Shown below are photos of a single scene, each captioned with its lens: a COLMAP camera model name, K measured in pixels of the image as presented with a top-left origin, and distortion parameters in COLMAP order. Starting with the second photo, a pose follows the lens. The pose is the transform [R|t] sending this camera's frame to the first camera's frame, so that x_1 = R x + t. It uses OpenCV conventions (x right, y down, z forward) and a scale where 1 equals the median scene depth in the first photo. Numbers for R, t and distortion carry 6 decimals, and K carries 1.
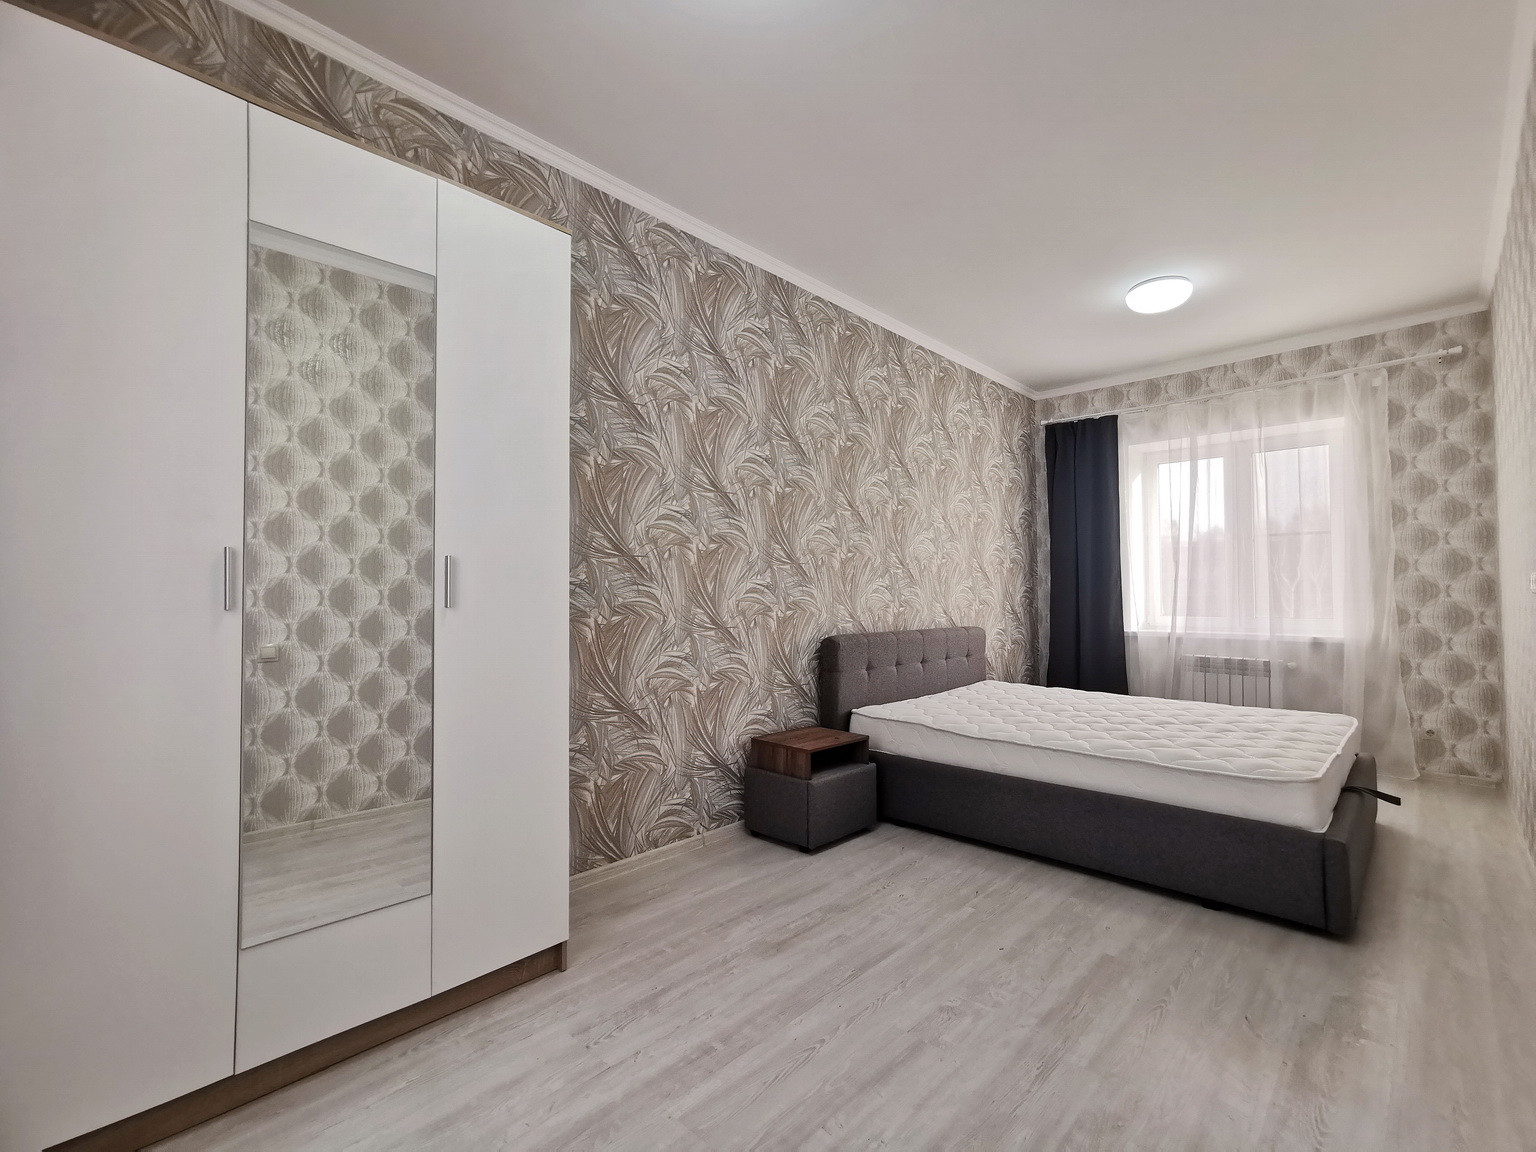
lens RADIAL K [[703.4, 0, 772.3], [0, 703.4, 579.4], [0, 0, 1]] dist [-0.005271, 0.008817]
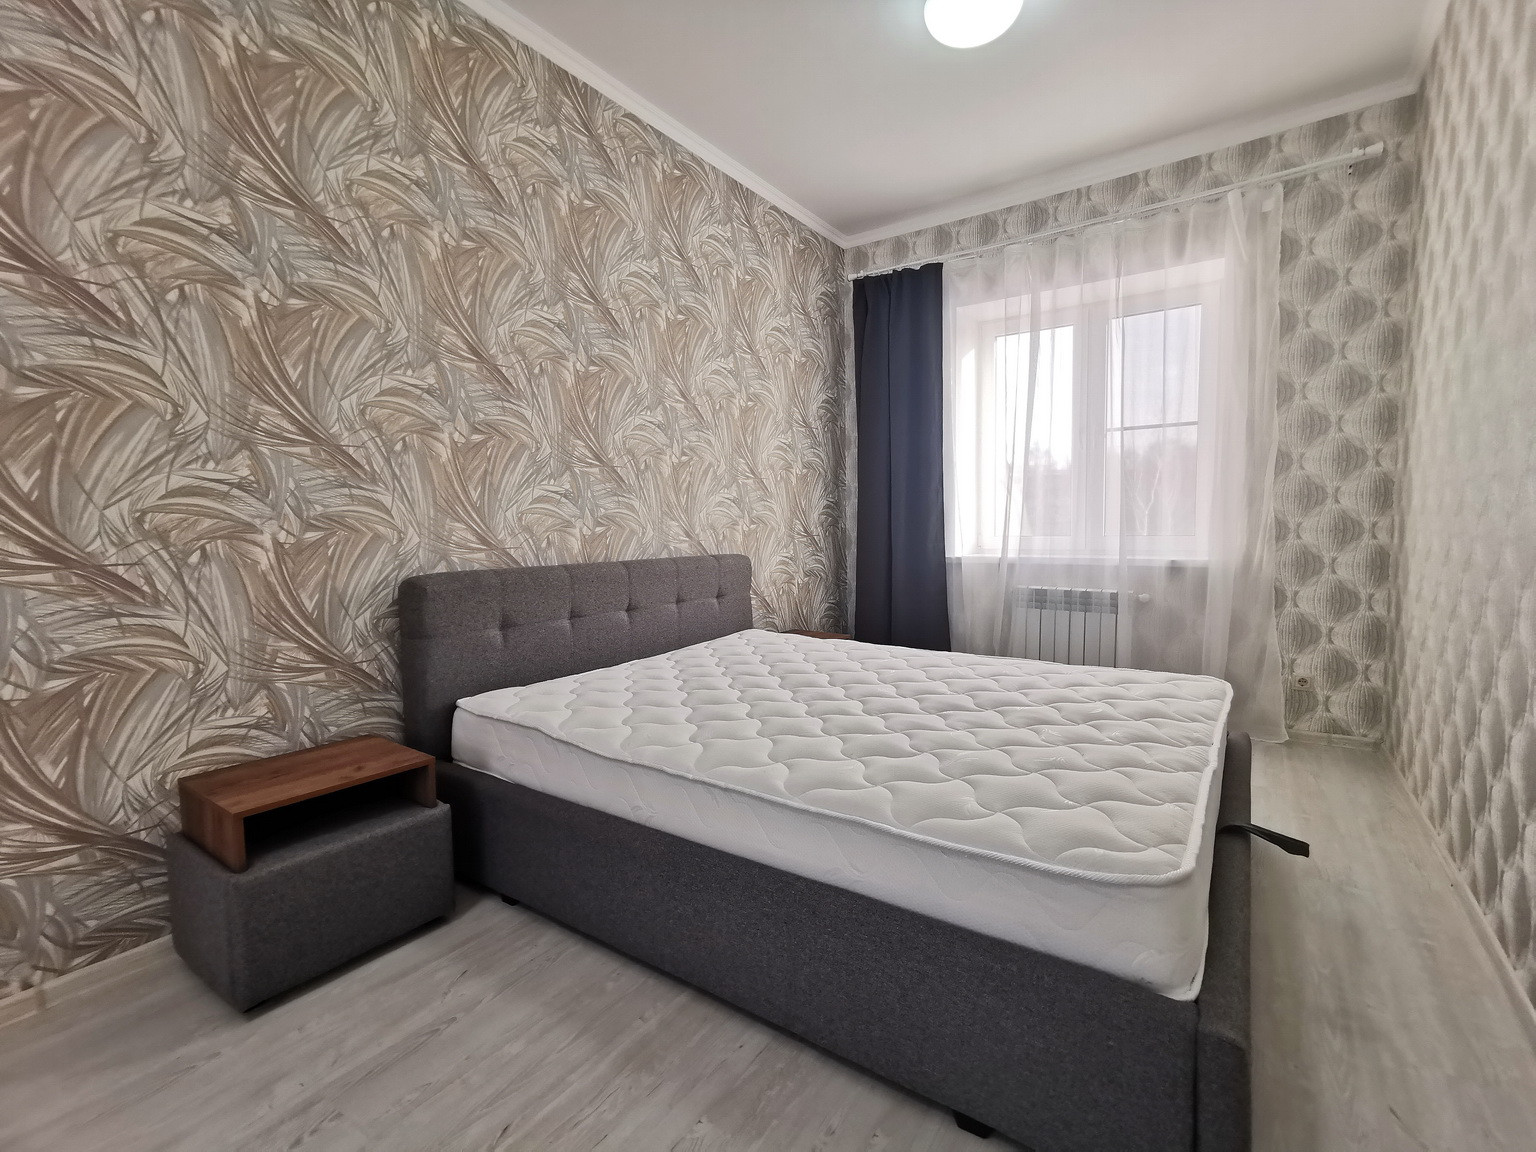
lens RADIAL K [[703.4, 0, 771.5], [0, 703.4, 579.0], [0, 0, 1]] dist [-0.005271, 0.008817]
pose [[0.988766, -0.022846, 0.147716, 0.248596], [0.008178, 0.995039, 0.099153, 0.025235], [-0.149248, -0.096831, 0.984047, 0.340721]]
